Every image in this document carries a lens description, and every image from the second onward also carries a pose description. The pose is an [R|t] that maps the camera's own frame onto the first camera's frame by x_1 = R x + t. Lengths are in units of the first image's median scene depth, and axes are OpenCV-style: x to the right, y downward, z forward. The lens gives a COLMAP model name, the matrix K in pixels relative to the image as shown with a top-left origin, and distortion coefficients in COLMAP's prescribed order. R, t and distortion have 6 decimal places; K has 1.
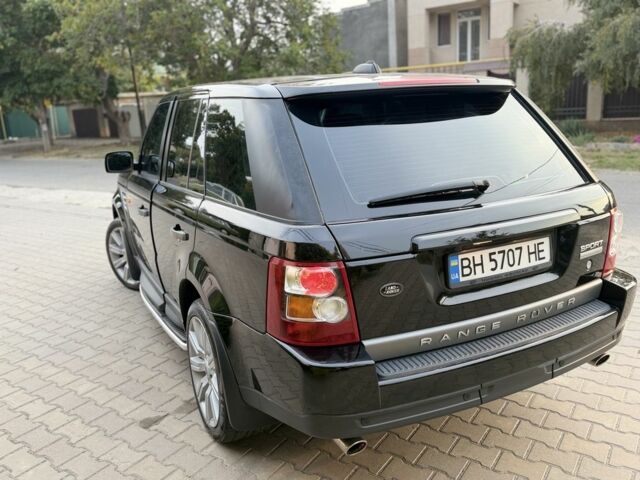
lens RADIAL K [[531.0, 0, 318.2], [0, 531.0, 237.5], [0, 0, 1]] dist [0.059581, -0.064966]
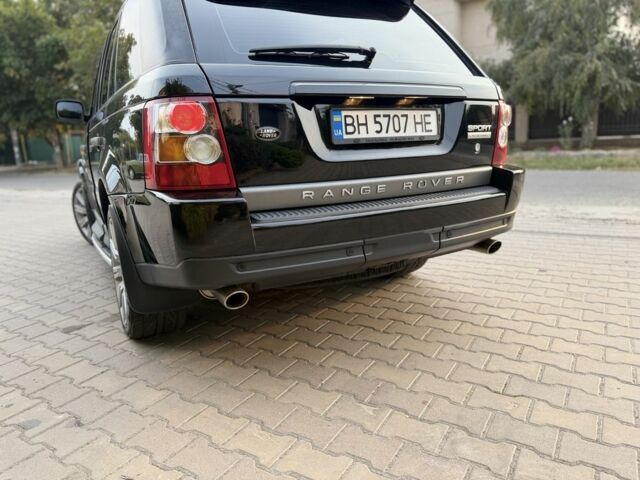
lens RADIAL K [[446.6, 0, 319.9], [0, 446.6, 239.8], [0, 0, 1]] dist [0.057190, -0.060605]
pose [[0.998913, -0.004566, 0.046382, 0.126947], [0.005536, 0.999768, -0.020794, 0.203345], [-0.046276, 0.021028, 0.998707, 0.112867]]
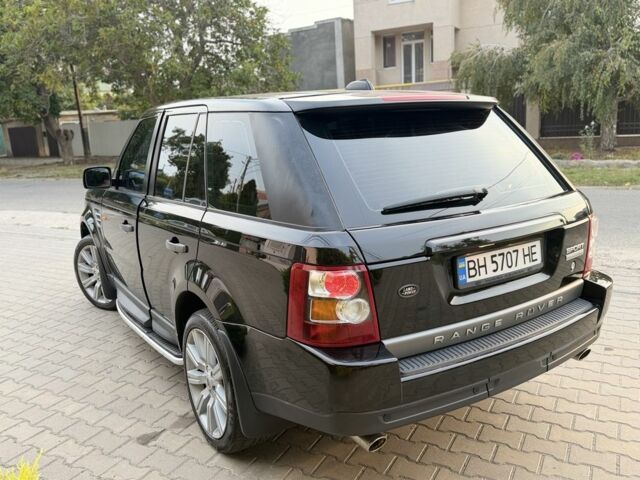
lens RADIAL K [[530.0, 0, 321.5], [0, 530.0, 241.1], [0, 0, 1]] dist [0.073057, -0.092925]
pose [[0.994807, -0.019229, 0.099949, -0.090742], [0.021965, 0.999412, -0.026345, 0.015051], [-0.099384, 0.028403, 0.994644, -0.026177]]
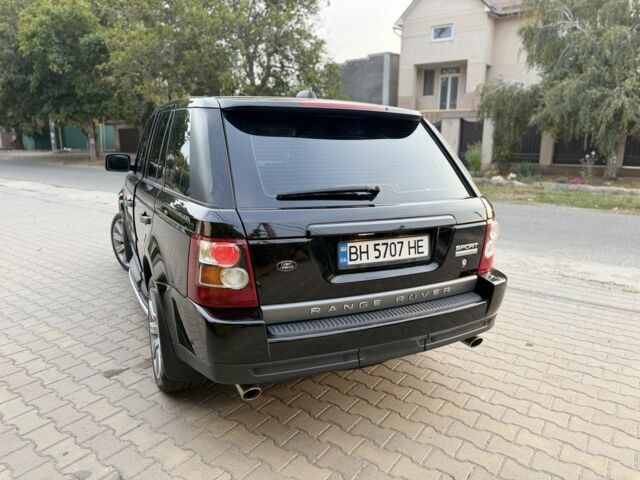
lens RADIAL K [[444.5, 0, 318.3], [0, 444.5, 238.3], [0, 0, 1]] dist [0.051926, -0.054106]
pose [[0.997815, 0.066058, 0.001277, 0.134813], [-0.066011, 0.997549, -0.023195, 0.034779], [-0.002806, 0.023060, 0.999730, -0.023915]]
